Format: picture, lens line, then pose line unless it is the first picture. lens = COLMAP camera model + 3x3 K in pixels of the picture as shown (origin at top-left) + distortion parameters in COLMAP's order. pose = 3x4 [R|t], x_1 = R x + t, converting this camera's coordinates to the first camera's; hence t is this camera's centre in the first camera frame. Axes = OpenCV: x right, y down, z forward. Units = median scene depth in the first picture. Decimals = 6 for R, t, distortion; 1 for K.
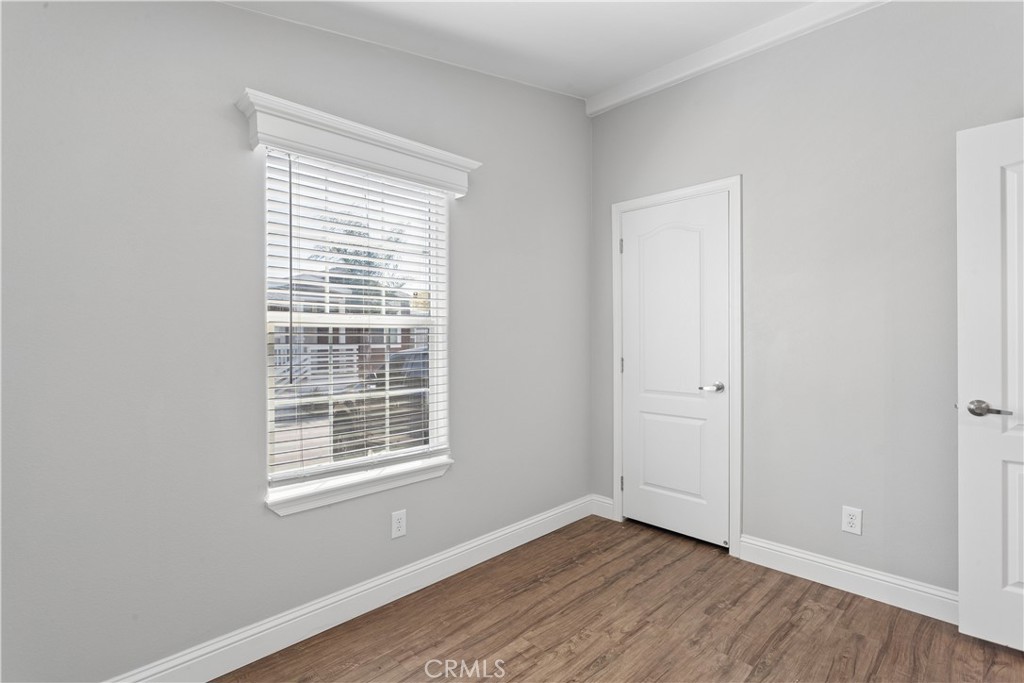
lens RADIAL K [[492.8, 0, 513.2], [0, 492.8, 338.9], [0, 0, 1]] dist [-0.006908, 0.003258]
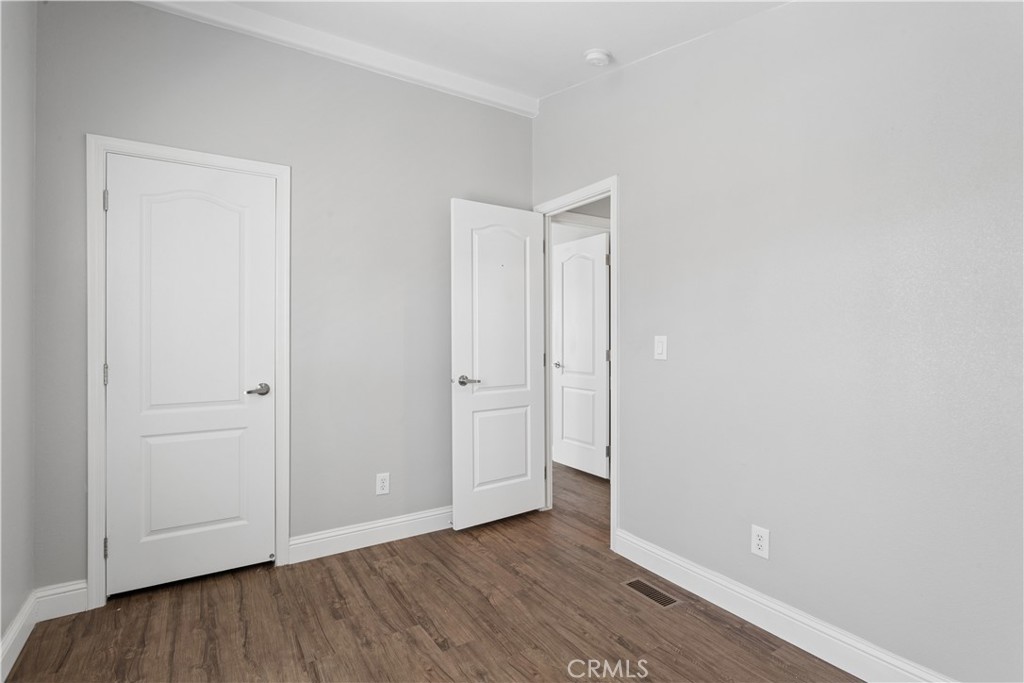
lens RADIAL K [[492.8, 0, 509.4], [0, 492.8, 335.6], [0, 0, 1]] dist [-0.006908, 0.003258]
pose [[0.219330, 0.003507, 0.975645, -0.441606], [0.003634, 0.999984, -0.004412, 0.005671], [-0.975644, 0.004513, 0.219313, 0.420107]]
